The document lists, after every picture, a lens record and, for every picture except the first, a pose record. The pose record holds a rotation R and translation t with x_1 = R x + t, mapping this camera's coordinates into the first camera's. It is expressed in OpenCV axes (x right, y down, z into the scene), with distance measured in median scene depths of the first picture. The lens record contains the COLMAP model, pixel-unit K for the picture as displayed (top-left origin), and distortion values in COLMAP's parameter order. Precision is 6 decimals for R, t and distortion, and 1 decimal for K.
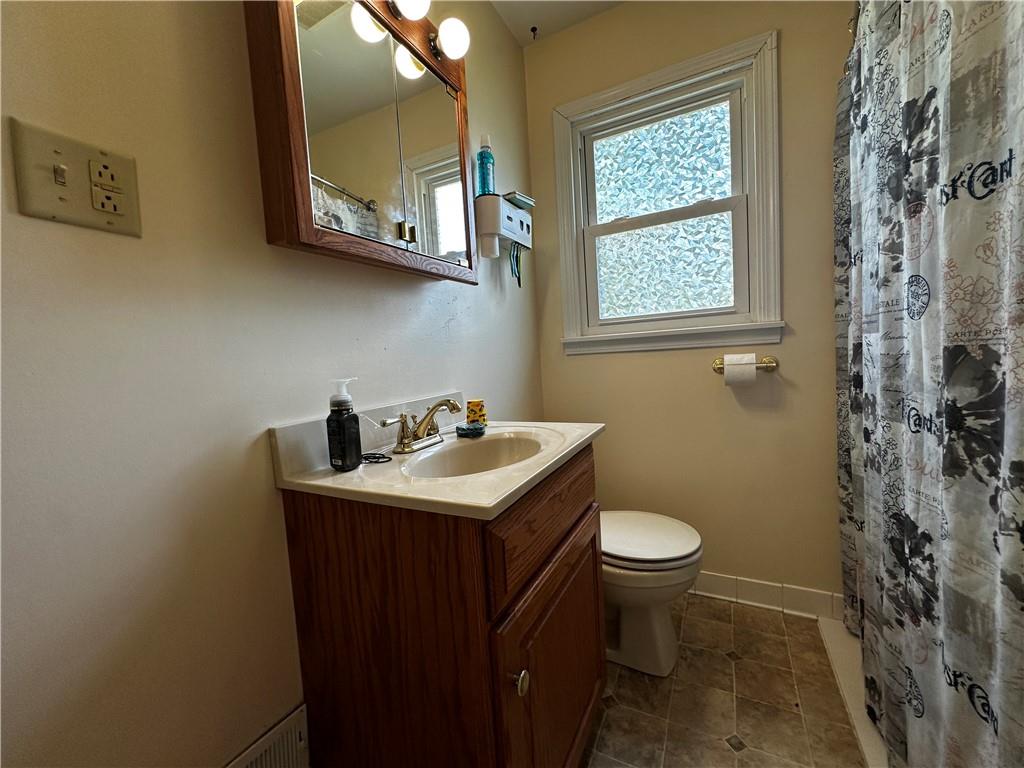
lens RADIAL K [[411.1, 0, 512.0], [0, 411.1, 384.0], [0, 0, 1]] dist [-0.001153, -0.000002]
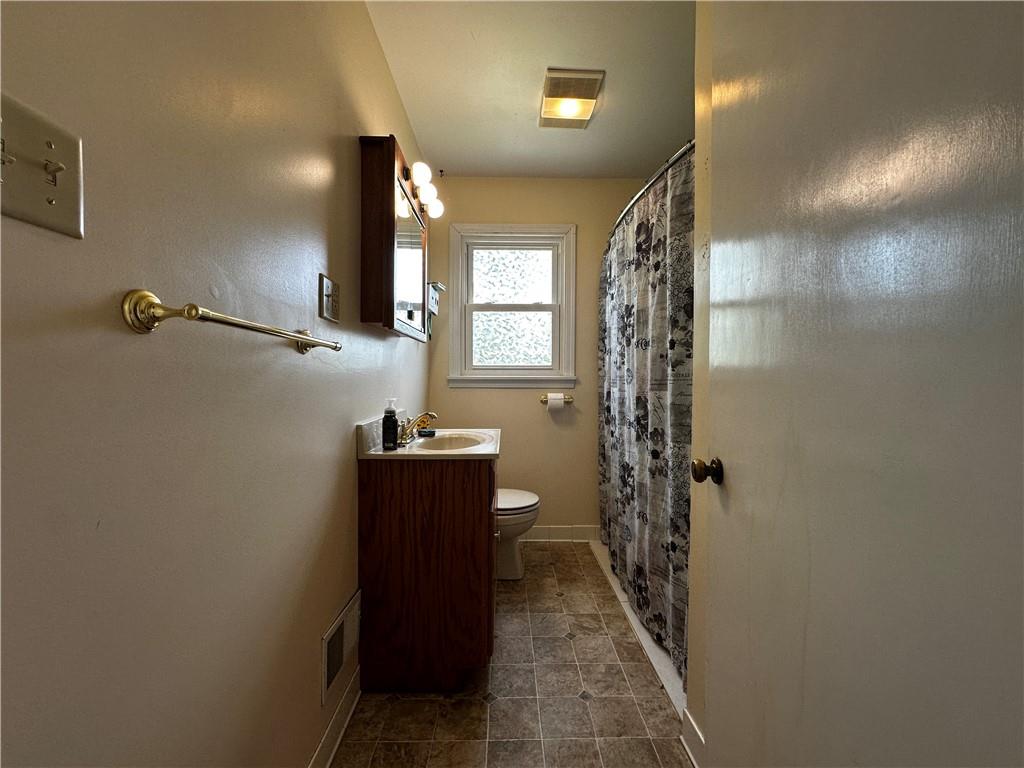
lens RADIAL K [[411.1, 0, 512.0], [0, 411.1, 384.0], [0, 0, 1]] dist [-0.001153, -0.000002]
pose [[0.878984, 0.057342, 0.473391, -0.662664], [-0.023443, 0.996739, -0.077207, 0.042061], [-0.476274, 0.056766, 0.877463, -0.687377]]
